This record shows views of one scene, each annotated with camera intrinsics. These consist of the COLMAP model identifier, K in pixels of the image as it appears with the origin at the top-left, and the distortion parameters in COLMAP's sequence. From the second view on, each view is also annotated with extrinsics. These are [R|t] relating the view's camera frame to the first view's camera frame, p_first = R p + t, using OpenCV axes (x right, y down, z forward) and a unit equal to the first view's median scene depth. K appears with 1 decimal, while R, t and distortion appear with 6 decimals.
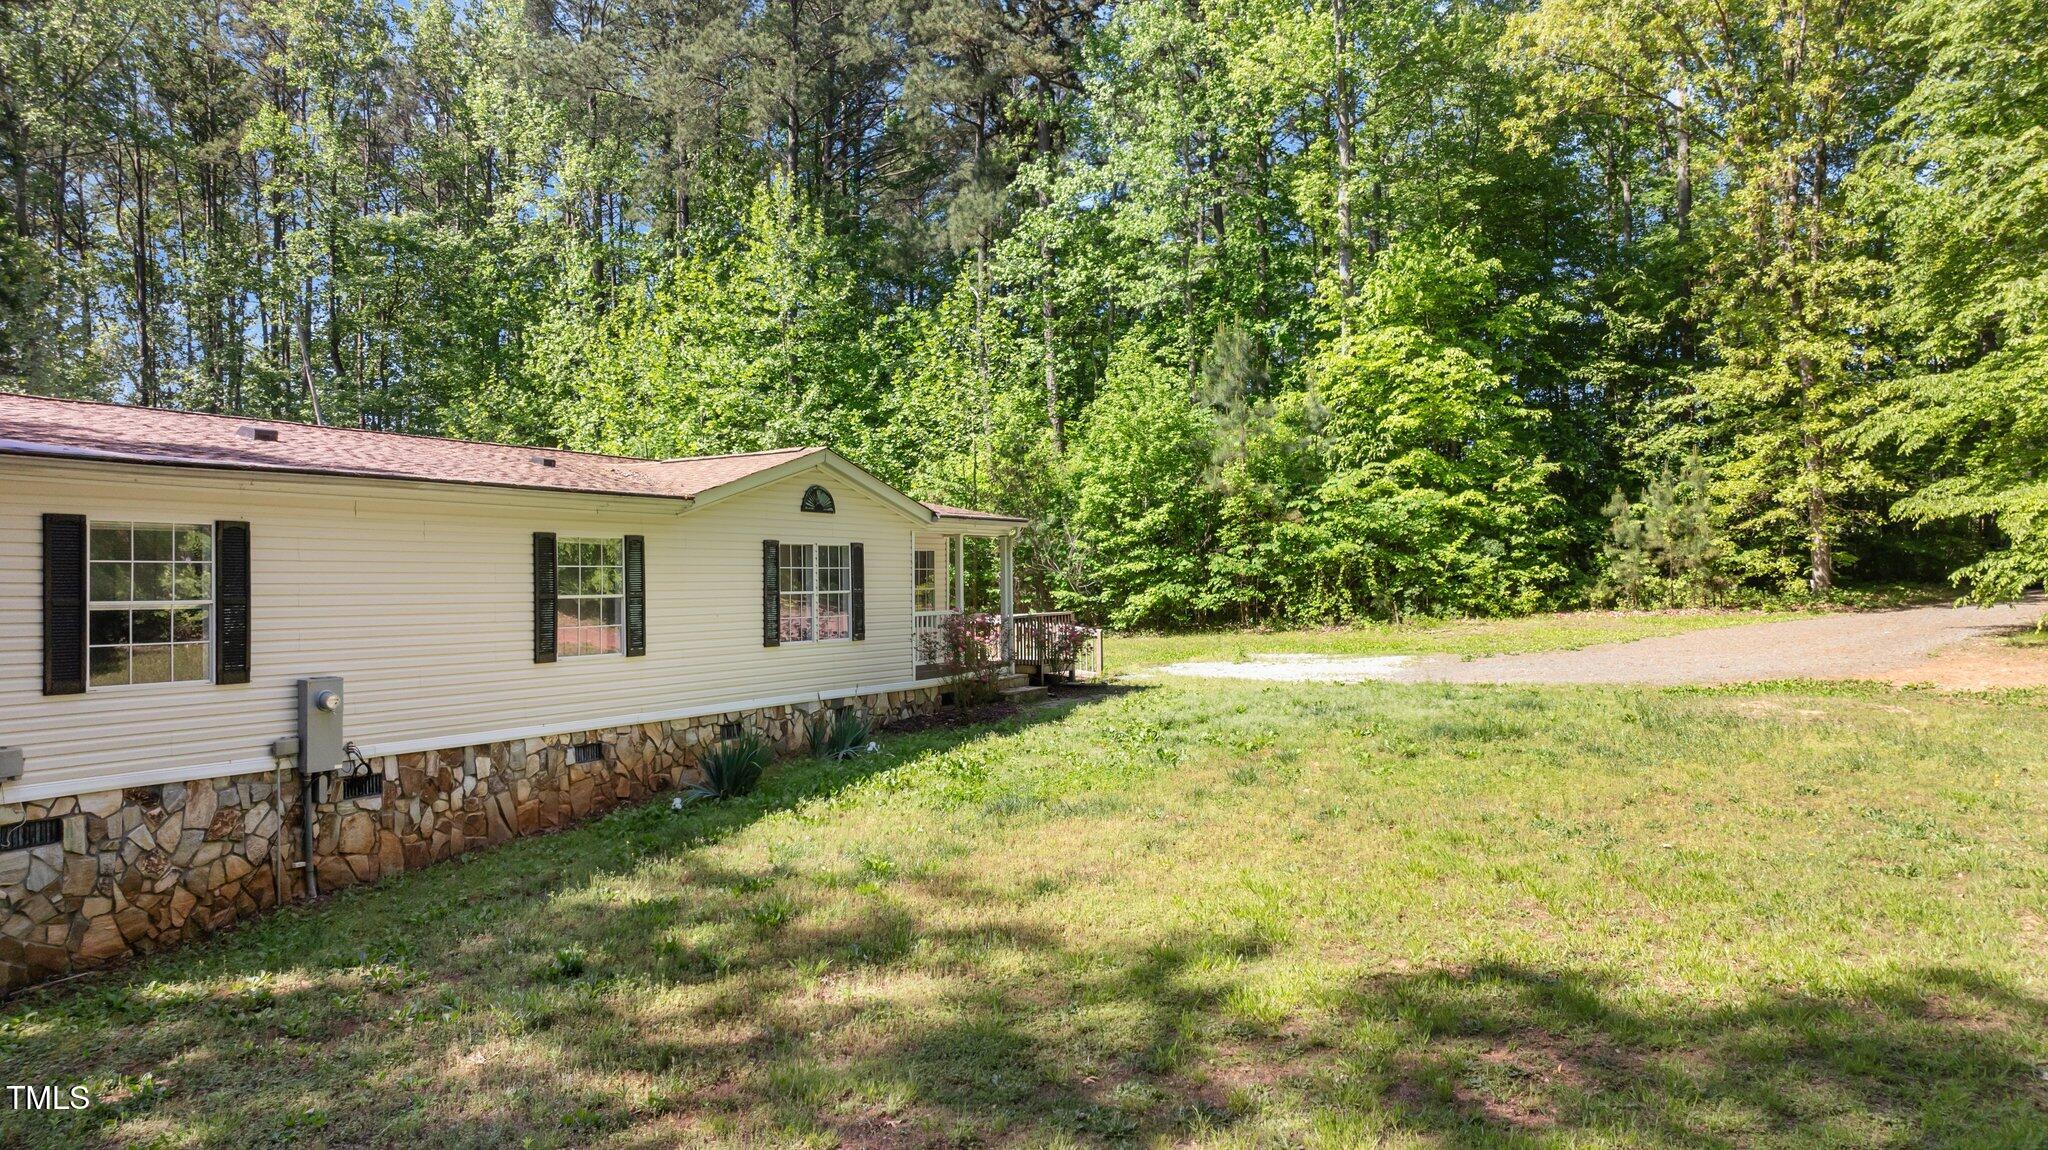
lens RADIAL K [[1466.4, 0, 1041.6], [0, 1466.4, 573.8], [0, 0, 1]] dist [-0.027245, 0.021058]
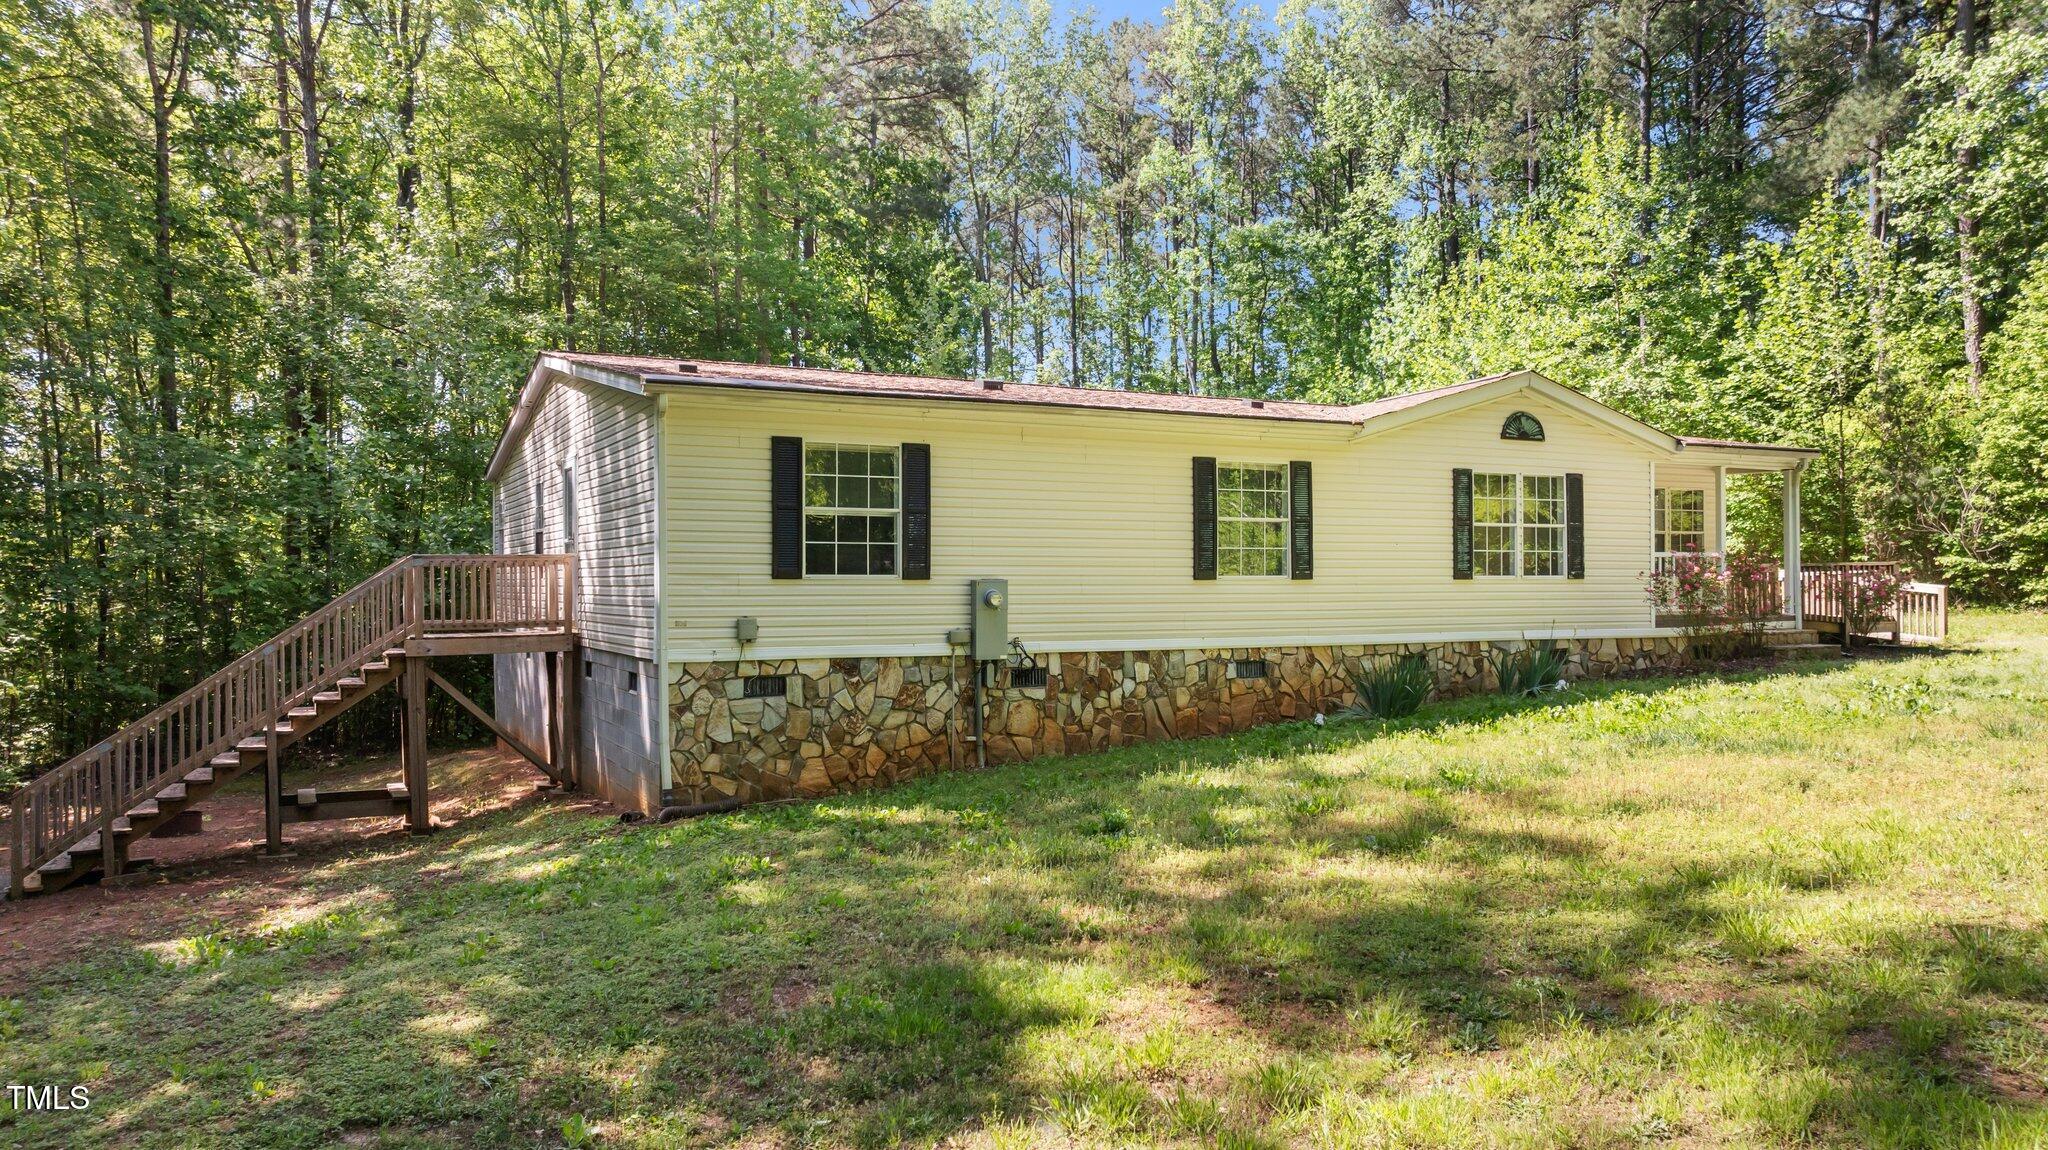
lens RADIAL K [[1465.7, 0, 1021.3], [0, 1465.7, 580.6], [0, 0, 1]] dist [-0.030081, 0.045454]
pose [[0.812324, 0.001554, -0.583204, 0.138278], [0.000299, 0.999995, 0.003081, 0.046757], [0.583206, -0.002678, 0.812320, 0.048138]]
